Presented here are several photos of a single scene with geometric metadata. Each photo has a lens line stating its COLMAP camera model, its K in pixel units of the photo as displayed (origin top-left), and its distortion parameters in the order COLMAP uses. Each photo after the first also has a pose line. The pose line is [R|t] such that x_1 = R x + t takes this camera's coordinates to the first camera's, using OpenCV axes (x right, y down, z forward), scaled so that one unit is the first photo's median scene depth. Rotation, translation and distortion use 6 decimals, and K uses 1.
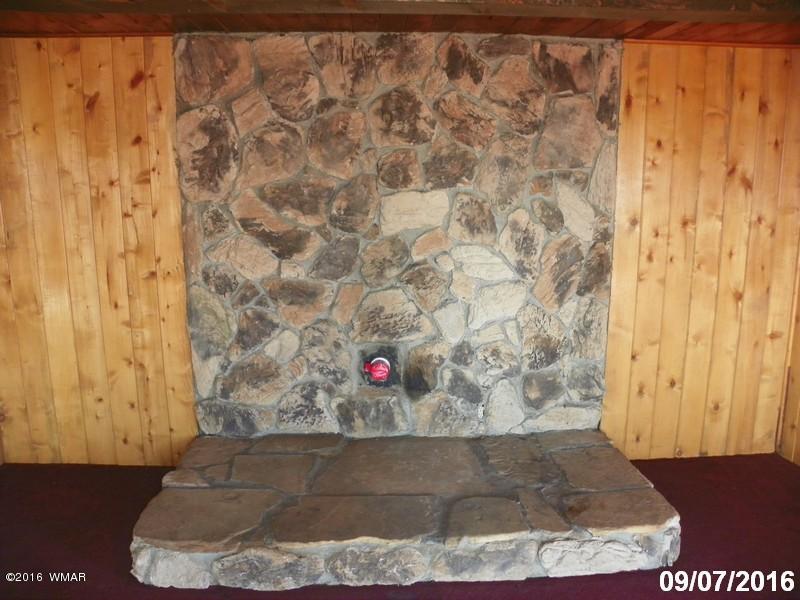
lens RADIAL K [[607.6, 0, 403.3], [0, 607.6, 294.8], [0, 0, 1]] dist [-0.158043, 0.091198]
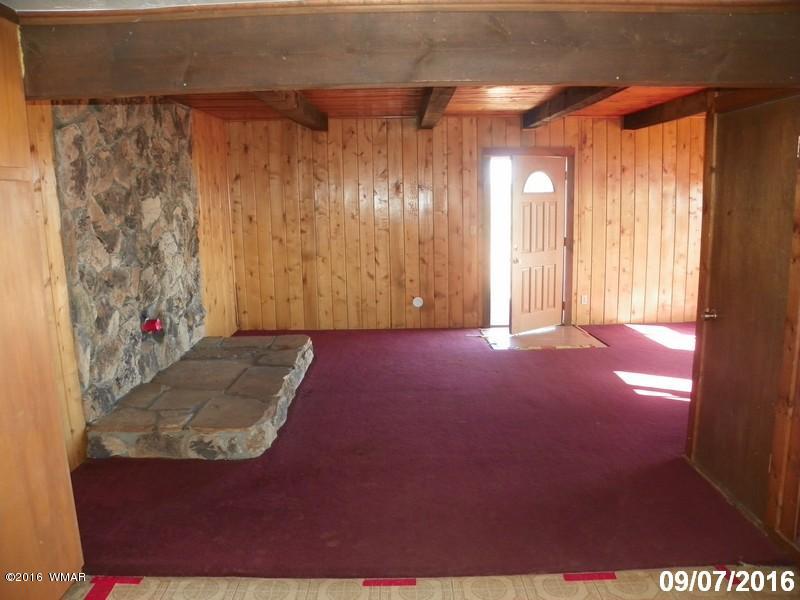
lens RADIAL K [[607.6, 0, 392.3], [0, 607.6, 299.7], [0, 0, 1]] dist [-0.158043, 0.091198]
pose [[0.056306, -0.176323, 0.982721, -1.365756], [0.189657, 0.968249, 0.162860, -0.053213], [-0.980235, 0.177210, 0.087959, 0.338014]]
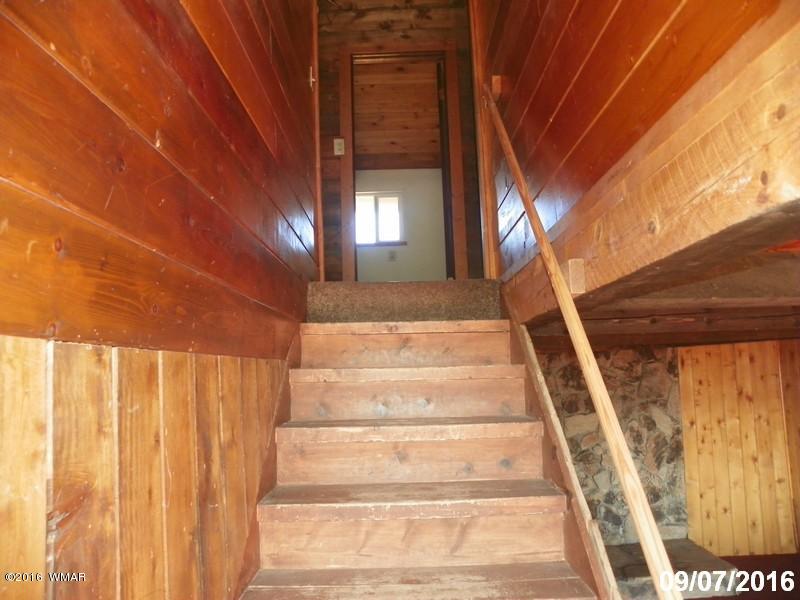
lens RADIAL K [[607.6, 0, 400.0], [0, 607.6, 294.3], [0, 0, 1]] dist [-0.158043, 0.091198]
pose [[0.997092, -0.041817, -0.063712, -0.426996], [0.021058, 0.954638, -0.297023, 0.022018], [0.073243, 0.294818, 0.952742, -1.018140]]
